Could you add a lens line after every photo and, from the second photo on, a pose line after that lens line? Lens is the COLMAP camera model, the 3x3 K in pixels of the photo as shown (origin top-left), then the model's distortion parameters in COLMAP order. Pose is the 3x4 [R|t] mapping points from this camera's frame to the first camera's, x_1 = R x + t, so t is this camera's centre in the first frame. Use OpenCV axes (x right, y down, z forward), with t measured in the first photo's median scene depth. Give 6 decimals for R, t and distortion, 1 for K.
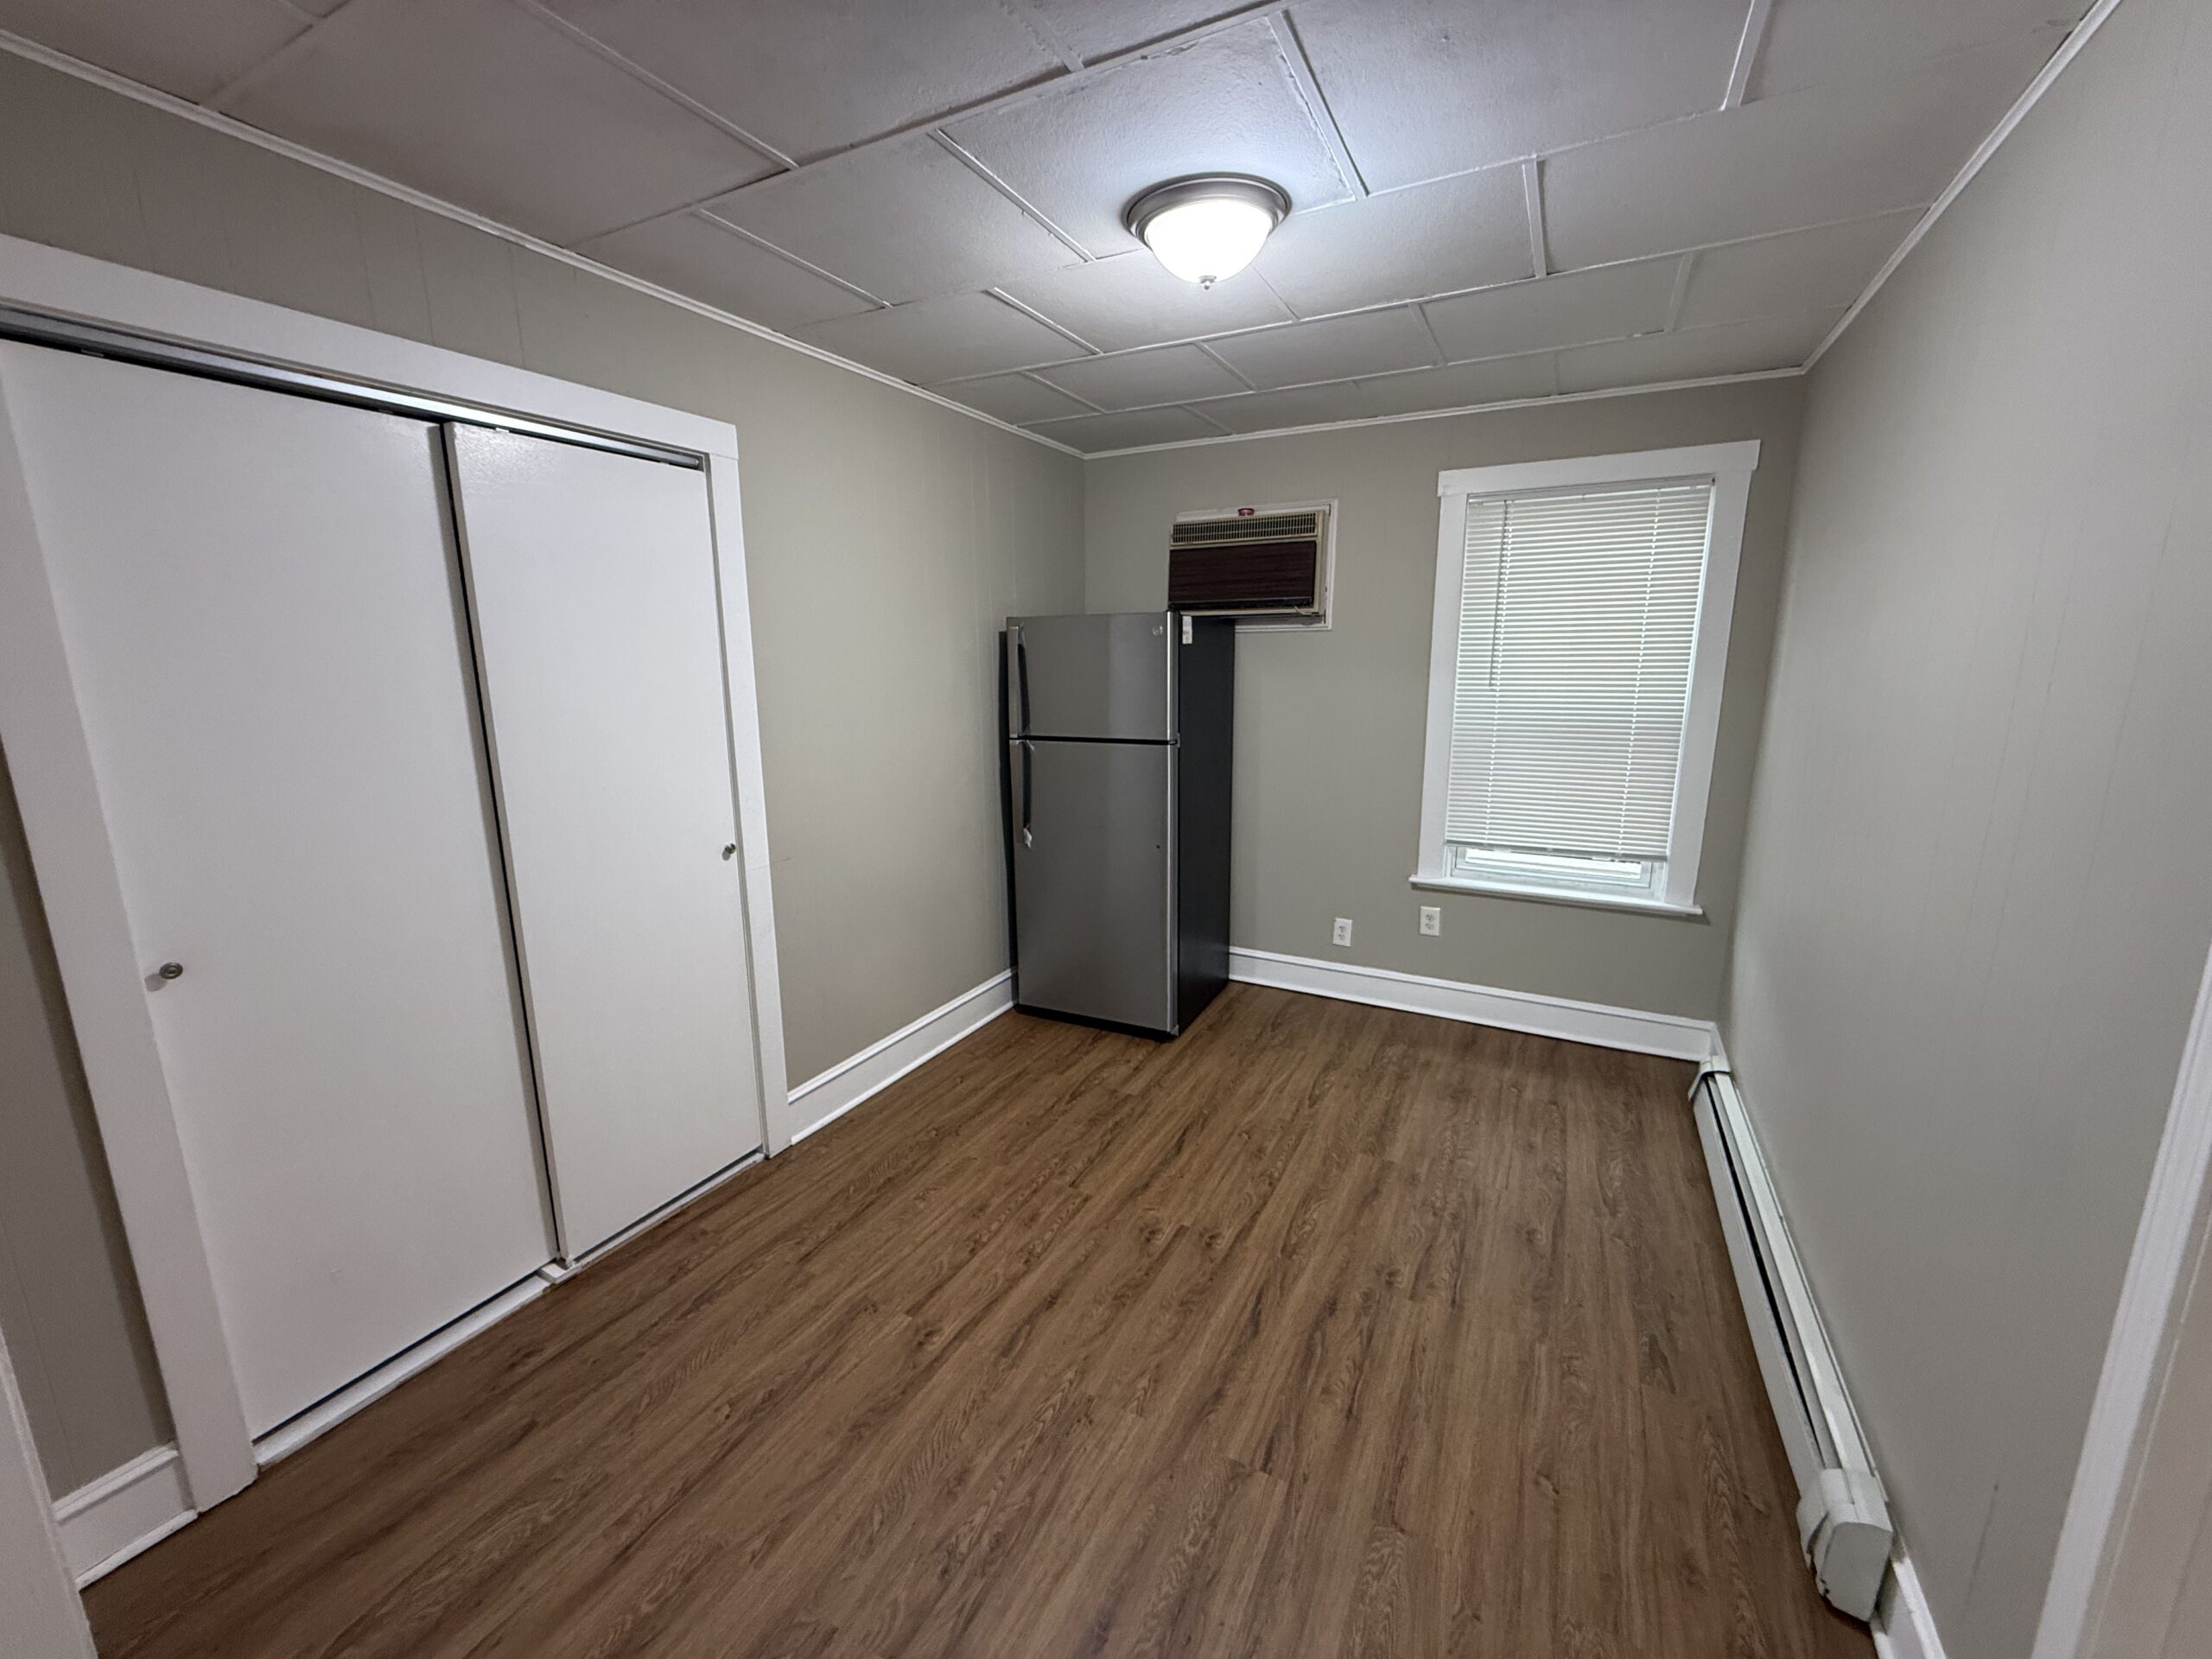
lens RADIAL K [[878.4, 0, 1099.8], [0, 878.4, 827.8], [0, 0, 1]] dist [-0.001122, 0.000137]
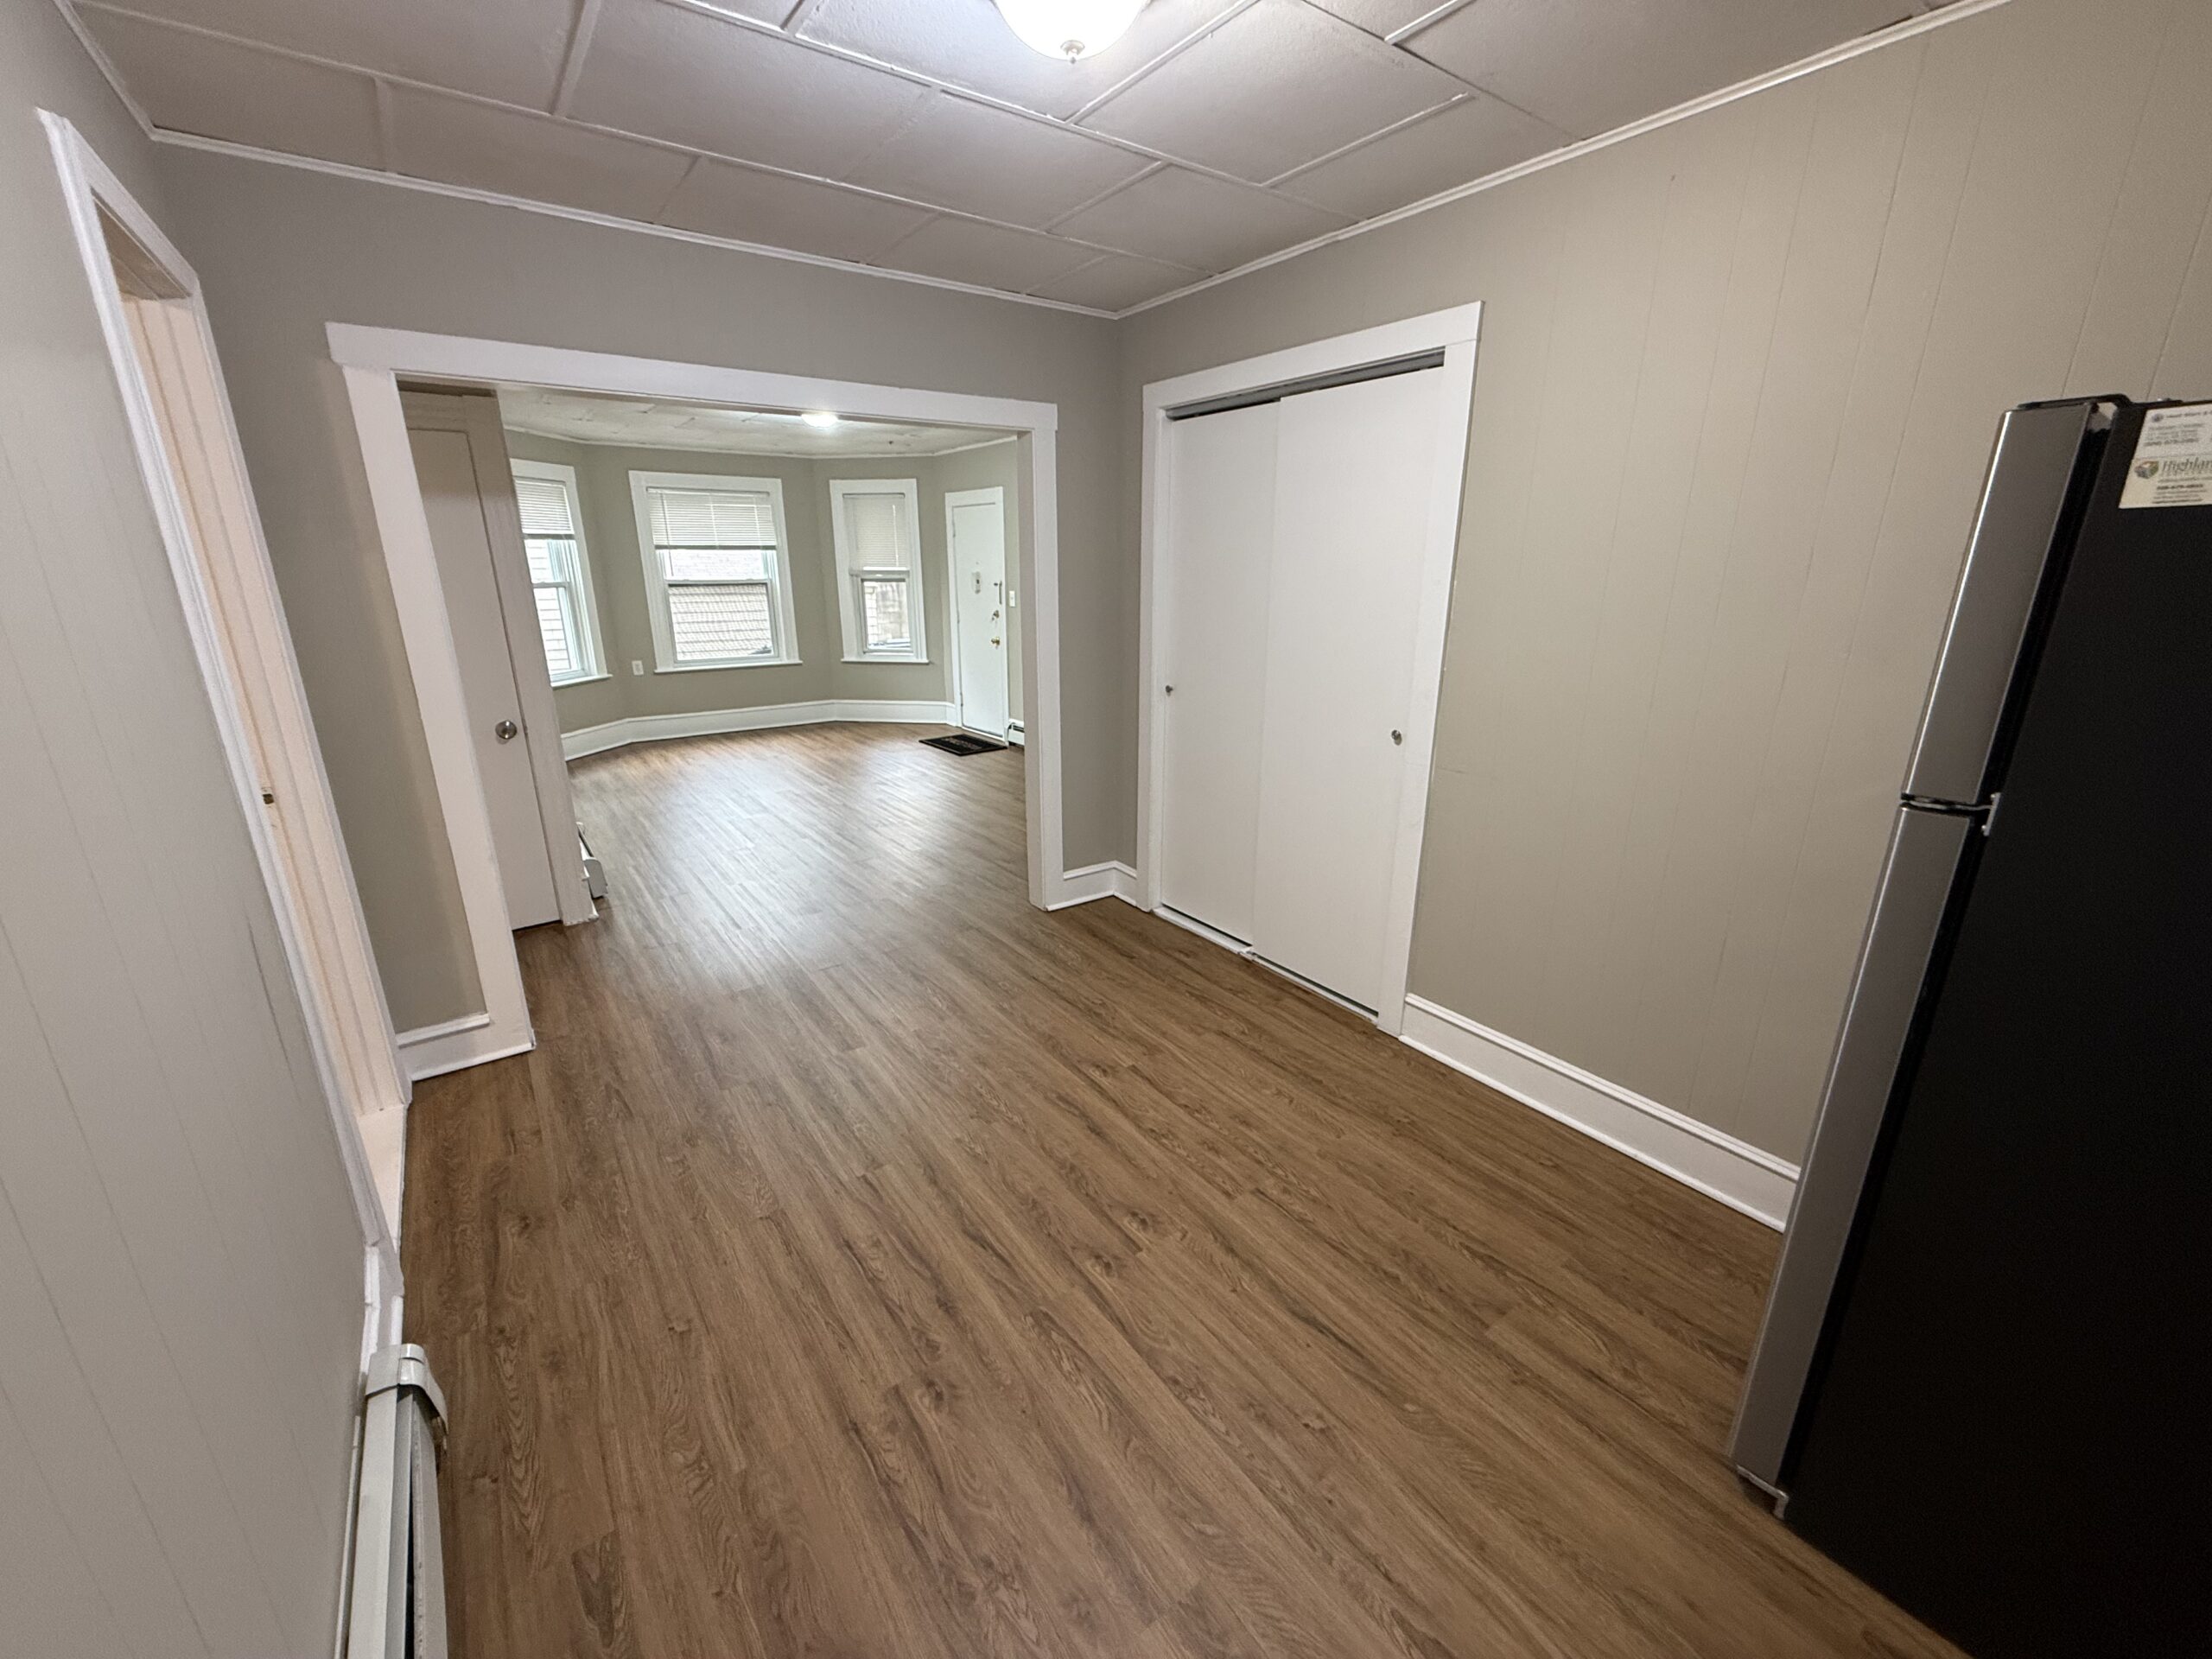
lens RADIAL K [[878.4, 0, 1097.1], [0, 878.4, 826.1], [0, 0, 1]] dist [-0.001122, 0.000137]
pose [[-0.440999, 0.267714, -0.856650, 0.795279], [-0.173127, 0.911176, 0.373879, -0.243686], [0.880652, 0.313189, -0.355479, 1.249205]]
